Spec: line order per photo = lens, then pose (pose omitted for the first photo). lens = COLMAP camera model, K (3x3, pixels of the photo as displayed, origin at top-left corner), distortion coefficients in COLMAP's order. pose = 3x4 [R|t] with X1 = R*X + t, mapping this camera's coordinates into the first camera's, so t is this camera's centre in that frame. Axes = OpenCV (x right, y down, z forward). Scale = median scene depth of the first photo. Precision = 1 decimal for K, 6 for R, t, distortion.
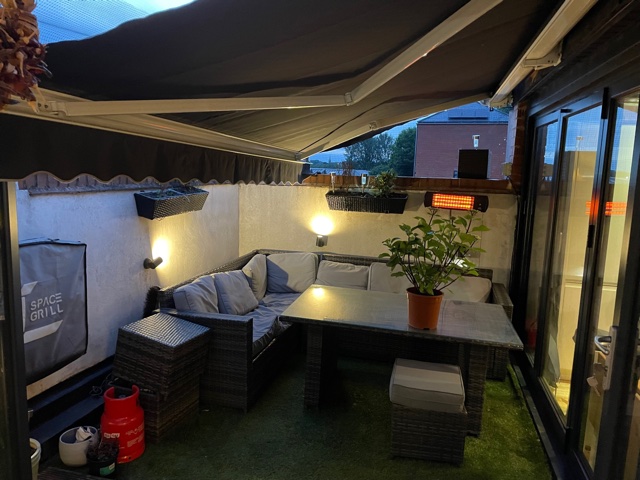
lens RADIAL K [[476.4, 0, 317.7], [0, 476.4, 237.6], [0, 0, 1]] dist [0.000431, 0.000745]
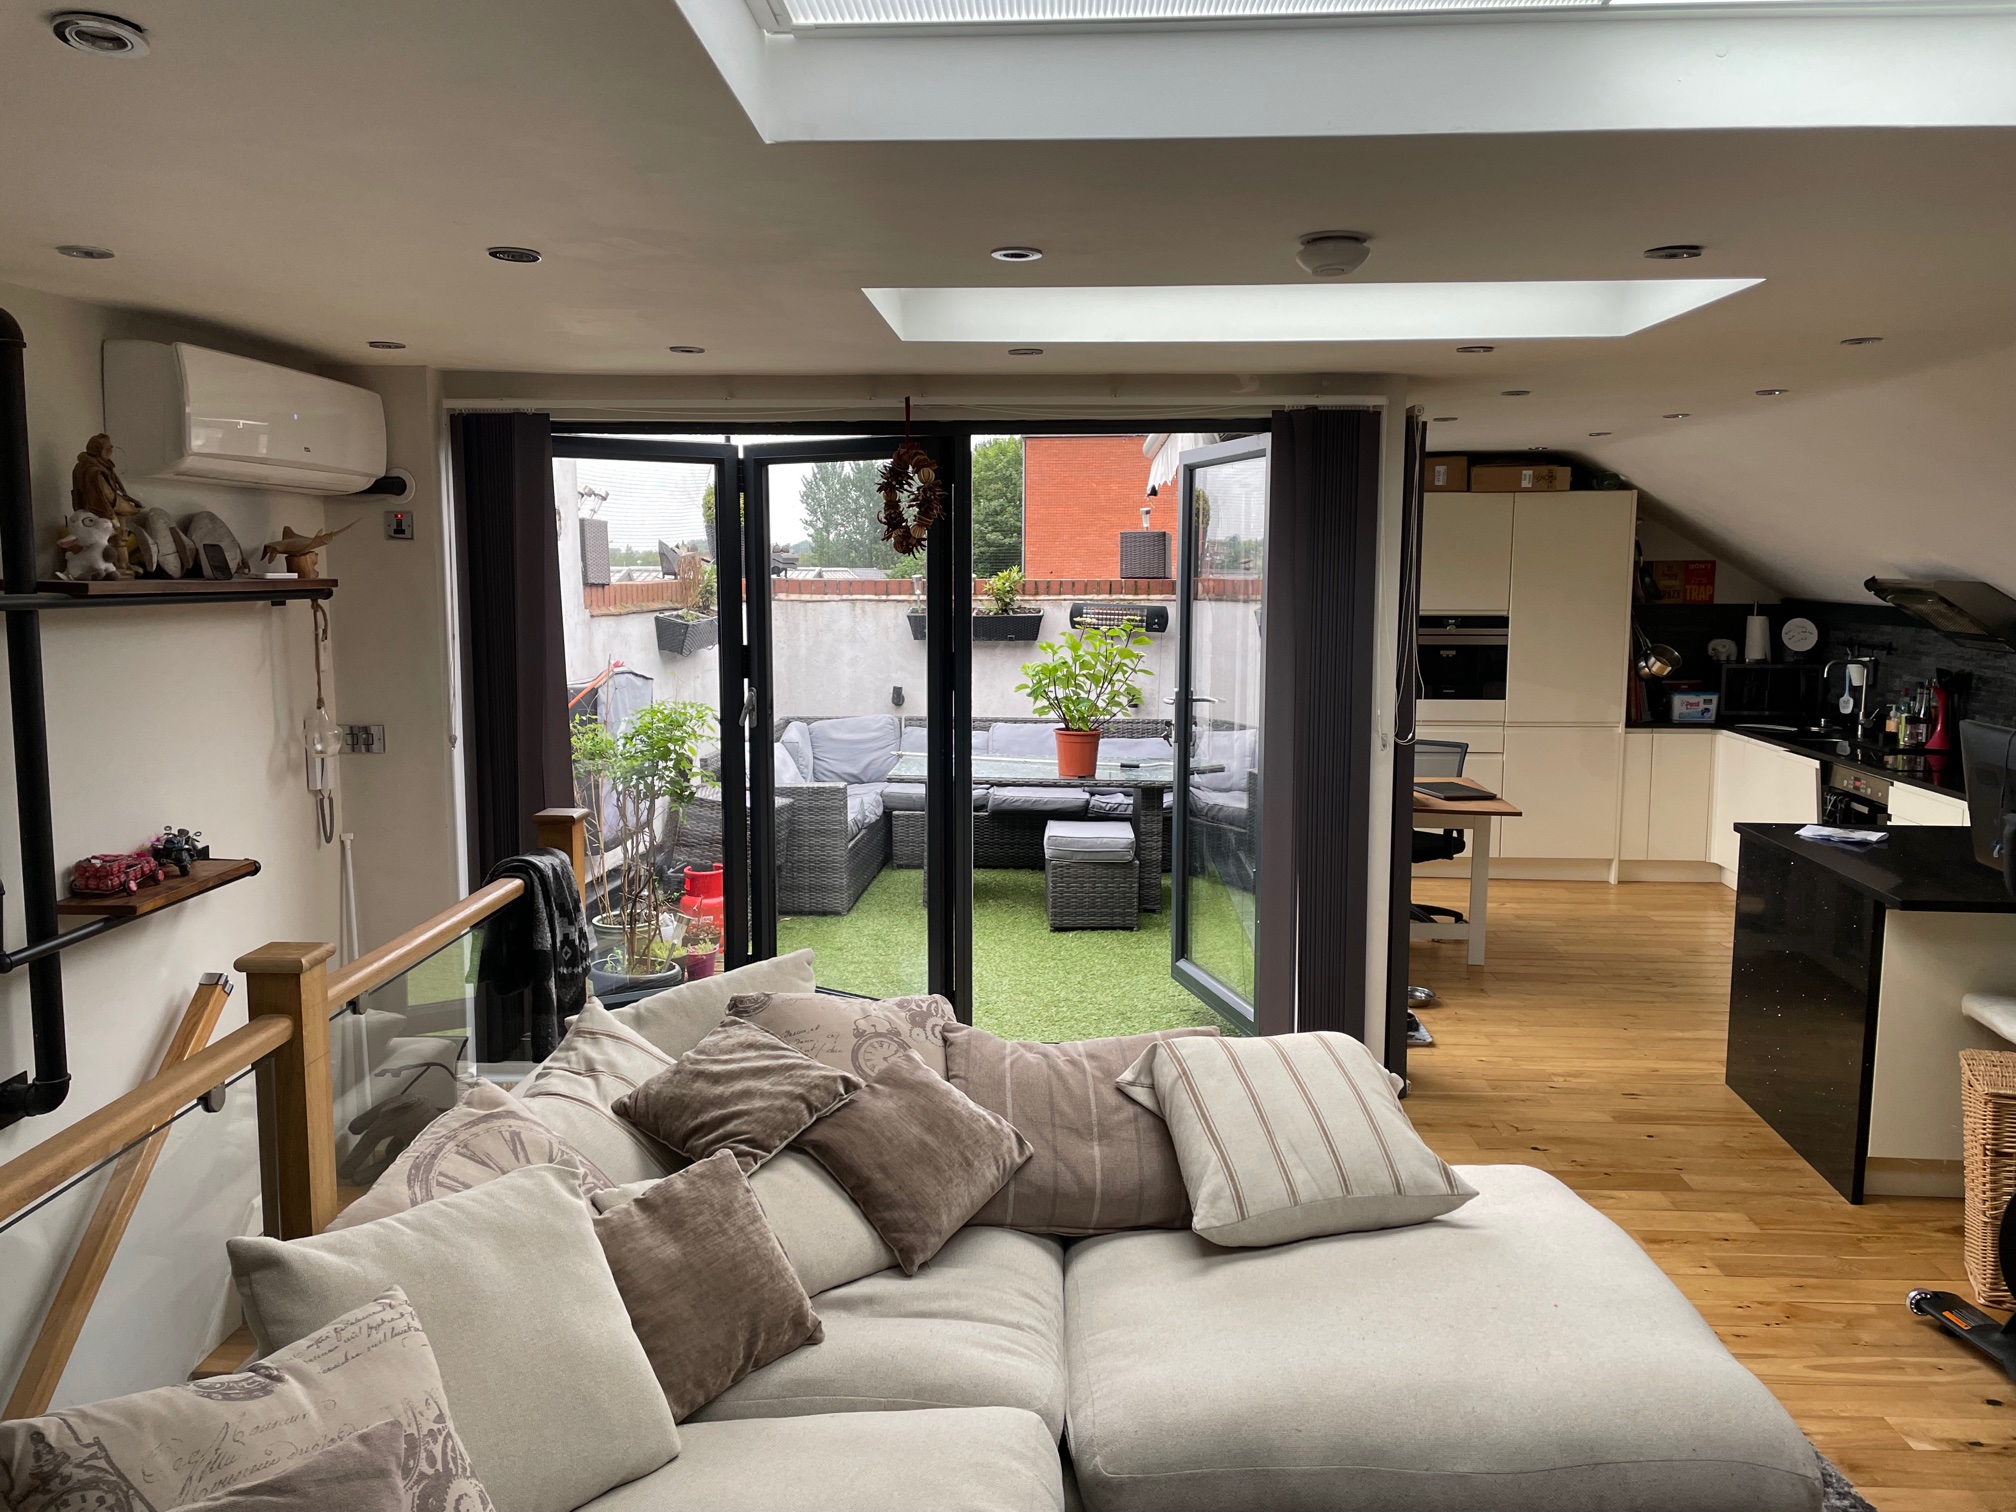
lens RADIAL K [[1541.4, 0, 991.4], [0, 1541.4, 736.6], [0, 0, 1]] dist [0.111167, -0.124041]
pose [[0.982862, -0.051831, 0.176906, -0.285181], [0.057577, 0.997962, -0.027504, 0.151392], [-0.175120, 0.037219, 0.983843, -1.138816]]
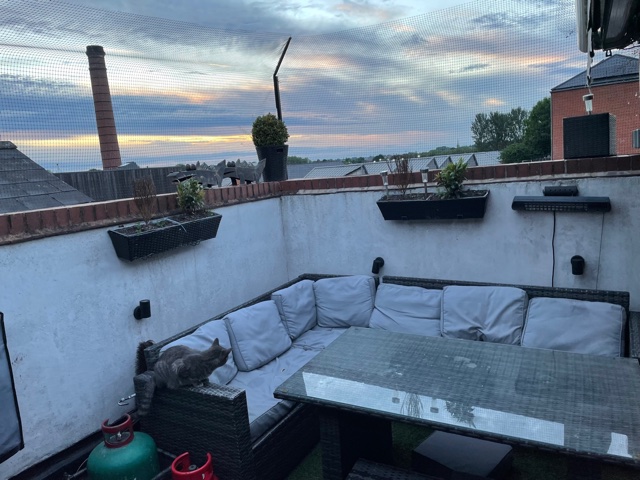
lens RADIAL K [[469.7, 0, 319.6], [0, 469.7, 229.7], [0, 0, 1]] dist [0.116259, -0.163794]
pose [[0.958979, -0.077827, -0.272584, 0.169061], [0.076805, 0.996942, -0.014432, -0.050800], [0.272874, -0.007096, 0.962024, 0.288421]]
